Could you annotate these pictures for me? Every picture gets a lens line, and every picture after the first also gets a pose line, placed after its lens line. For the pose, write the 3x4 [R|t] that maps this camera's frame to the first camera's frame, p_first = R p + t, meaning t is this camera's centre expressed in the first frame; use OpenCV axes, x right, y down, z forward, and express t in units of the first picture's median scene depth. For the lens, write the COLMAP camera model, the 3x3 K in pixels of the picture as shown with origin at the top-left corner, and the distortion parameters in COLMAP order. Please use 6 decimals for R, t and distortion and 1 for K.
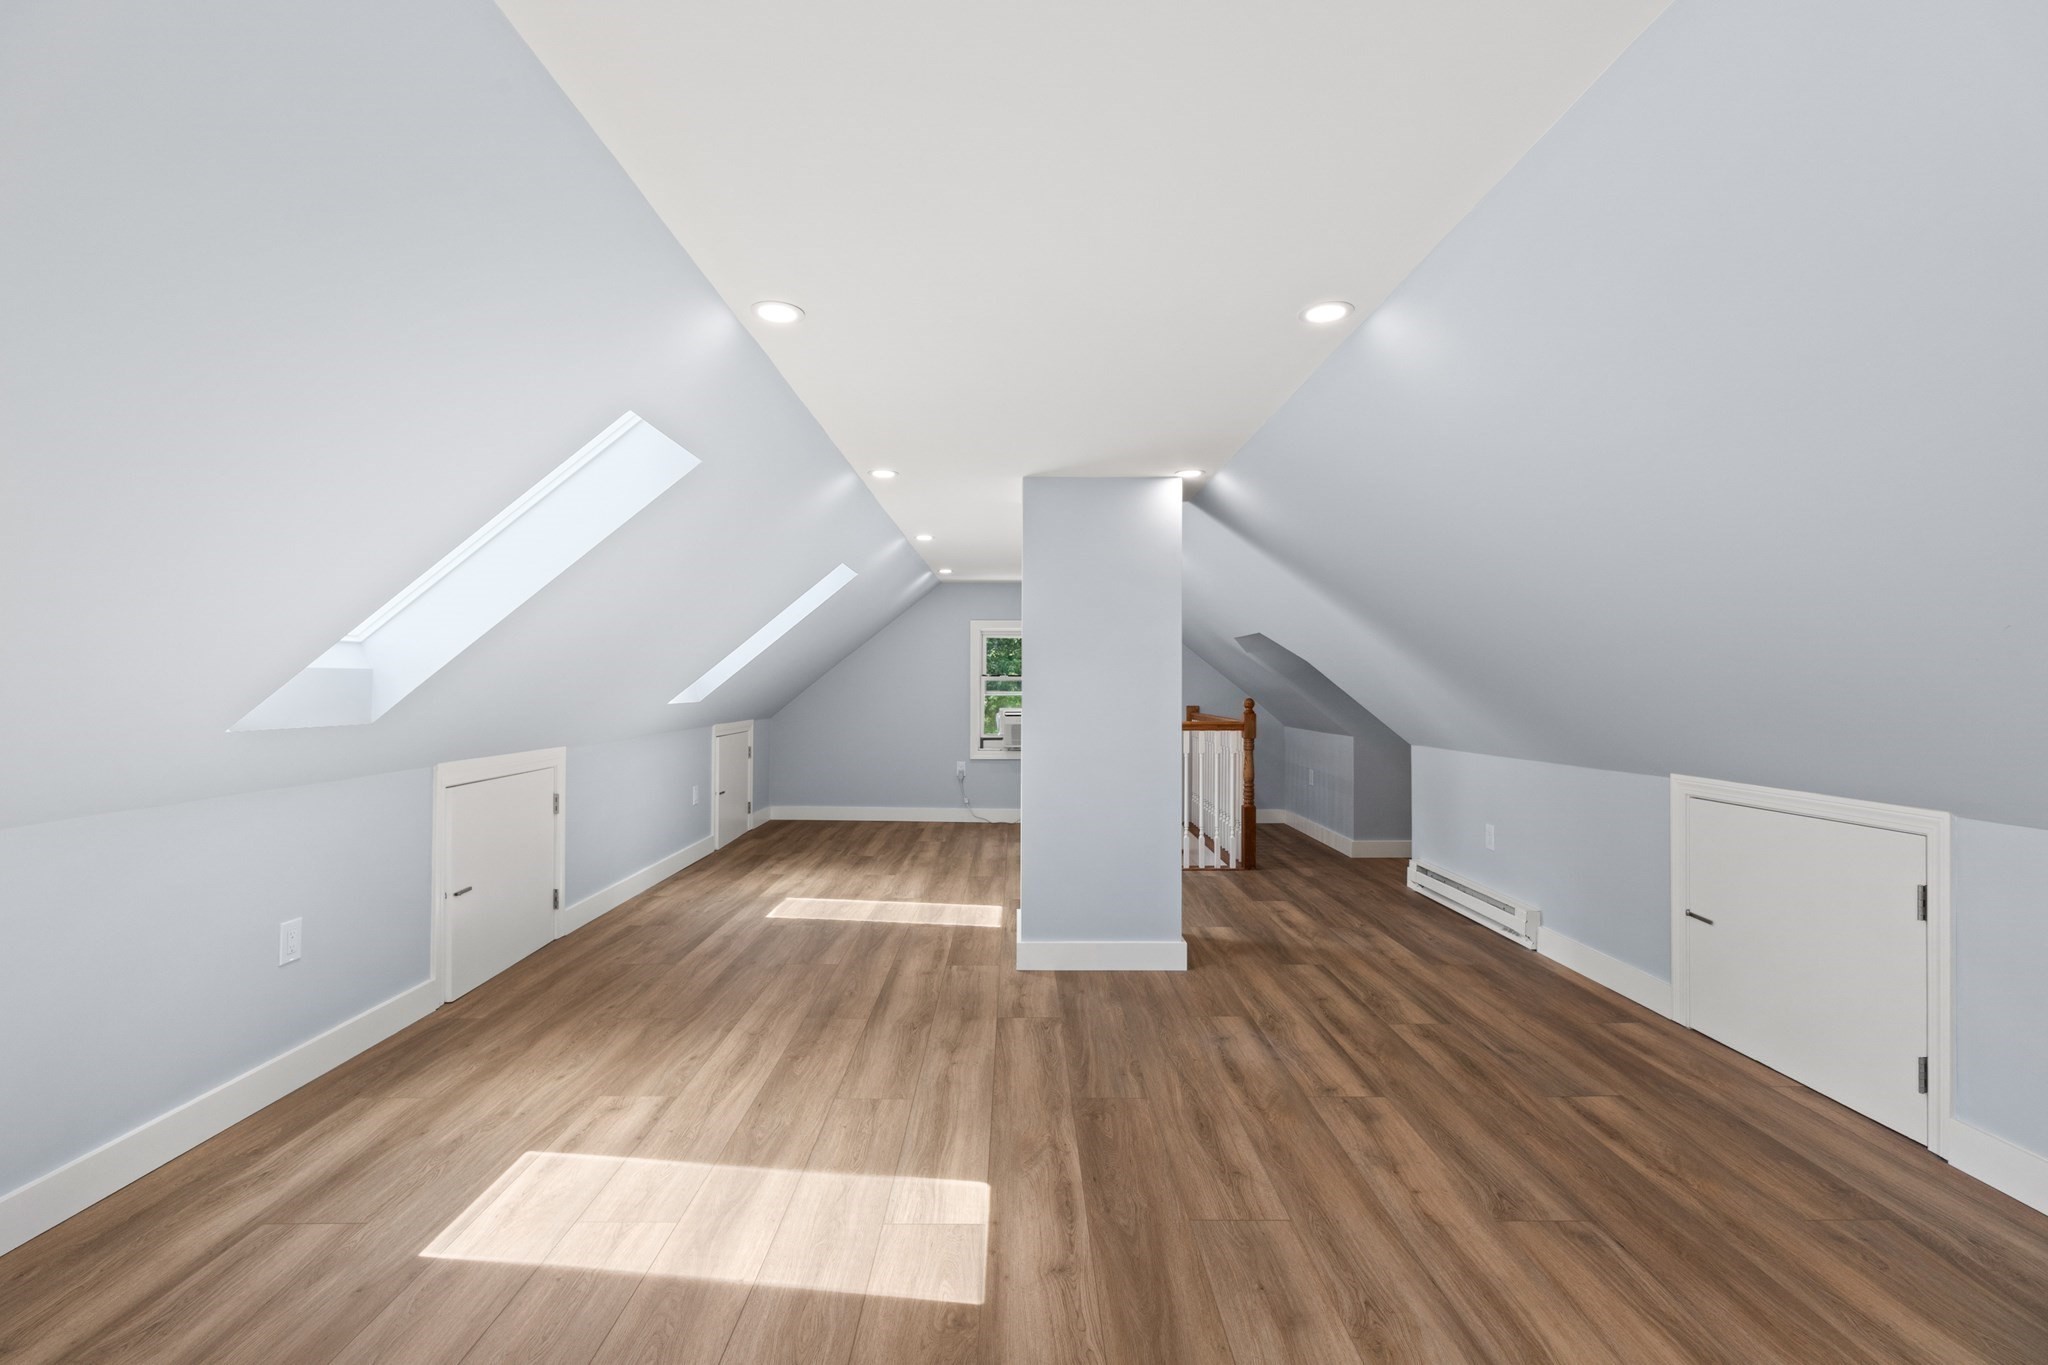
lens RADIAL K [[925.6, 0, 1022.7], [0, 925.6, 680.9], [0, 0, 1]] dist [0.006021, 0.000319]
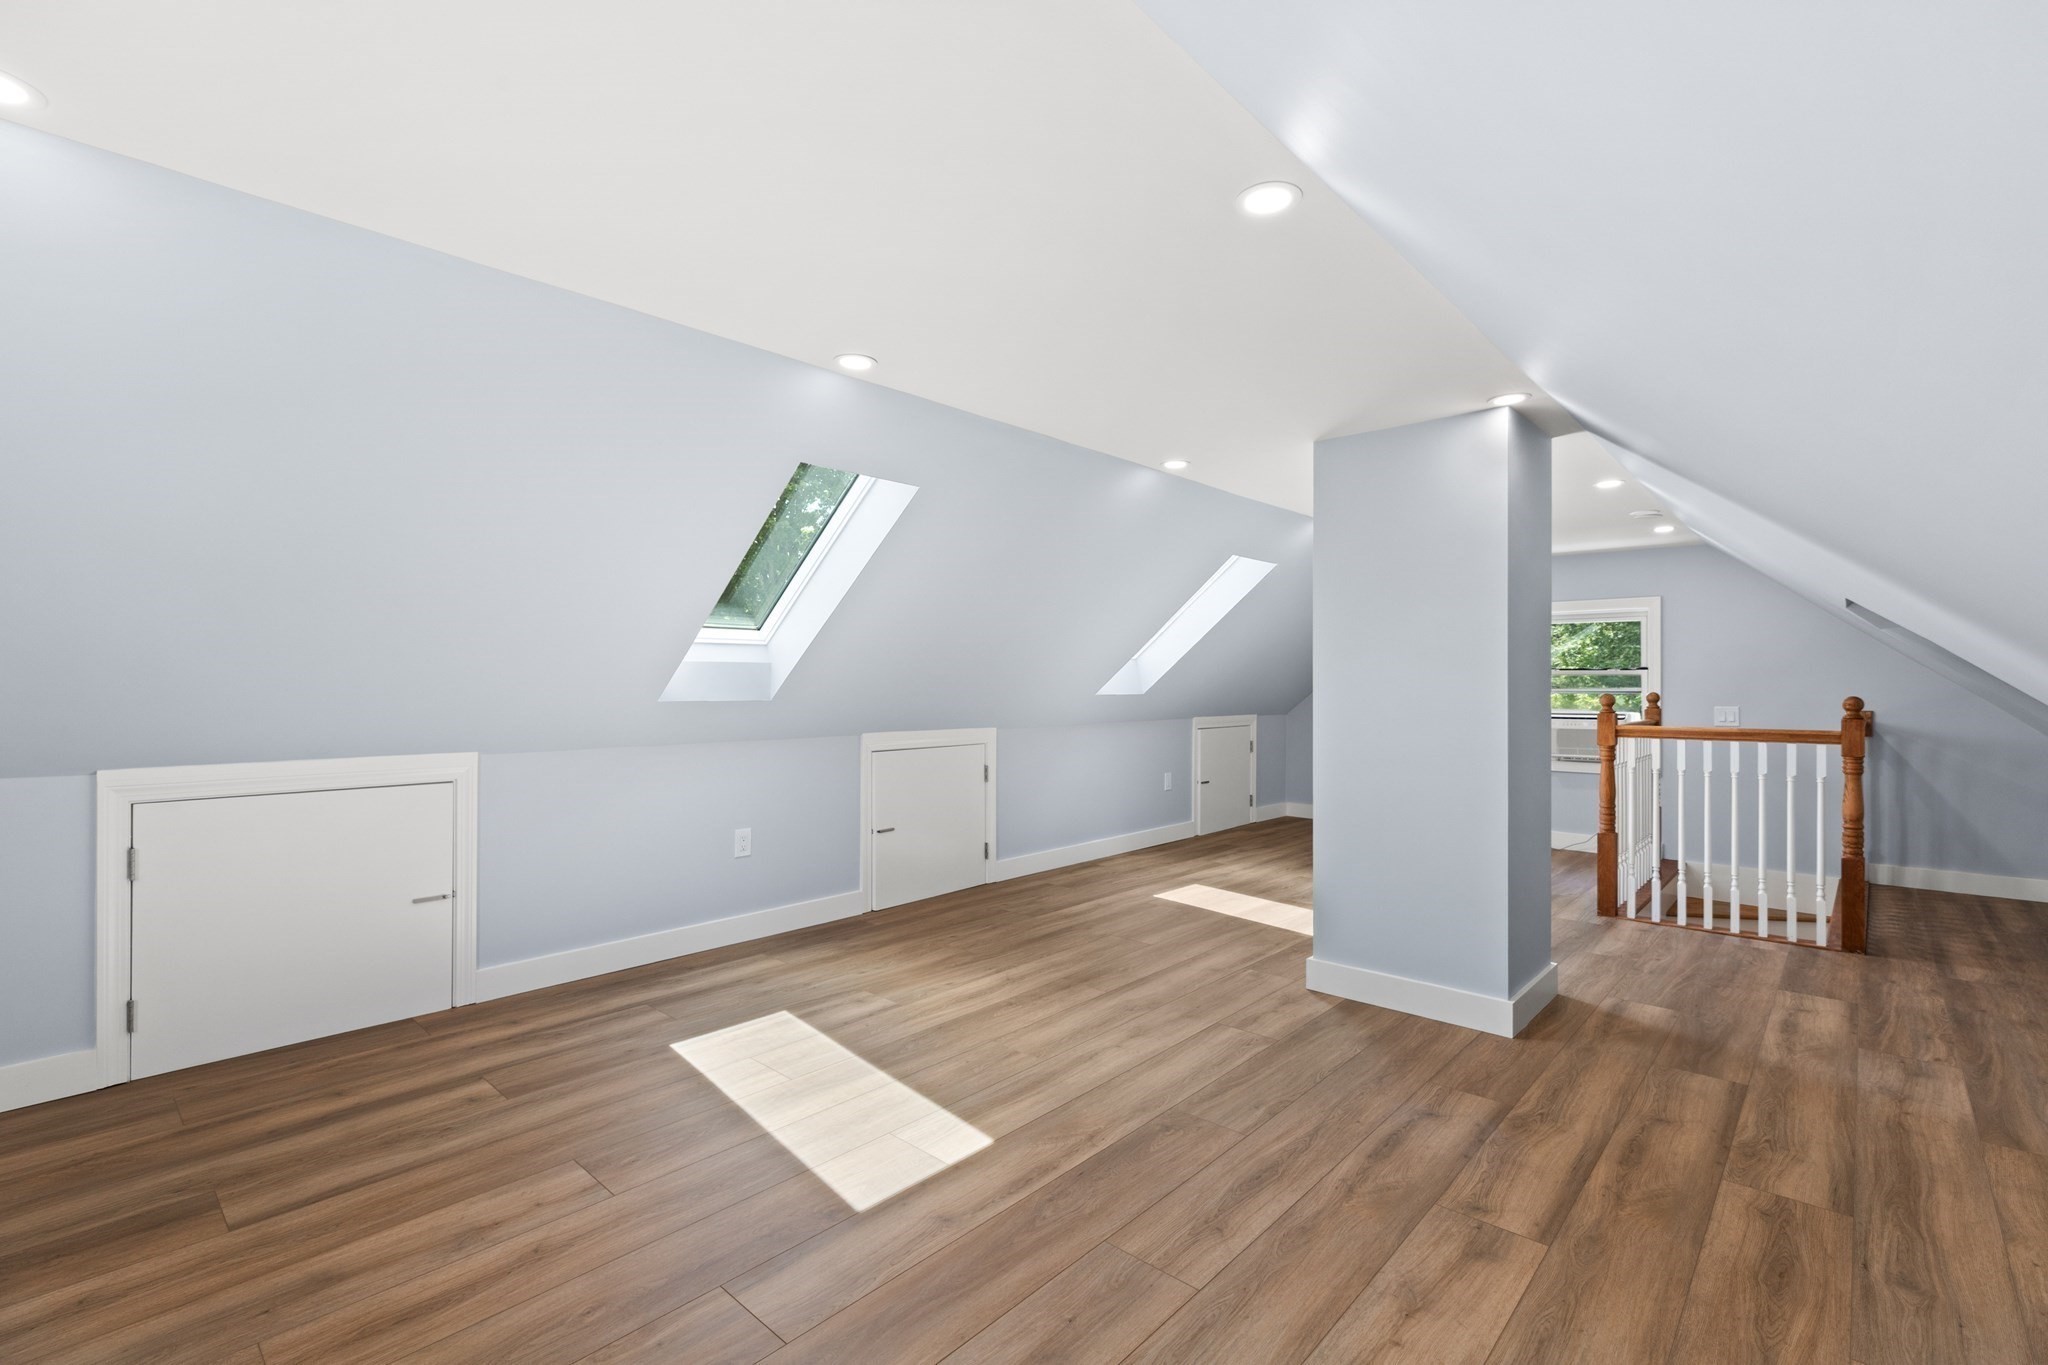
lens RADIAL K [[925.6, 0, 1018.6], [0, 925.6, 681.0], [0, 0, 1]] dist [0.006021, 0.000319]
pose [[0.728306, -0.001863, -0.685250, 0.479052], [-0.000094, 0.999996, -0.002818, 0.016198], [0.685253, 0.002116, 0.728302, 0.169379]]
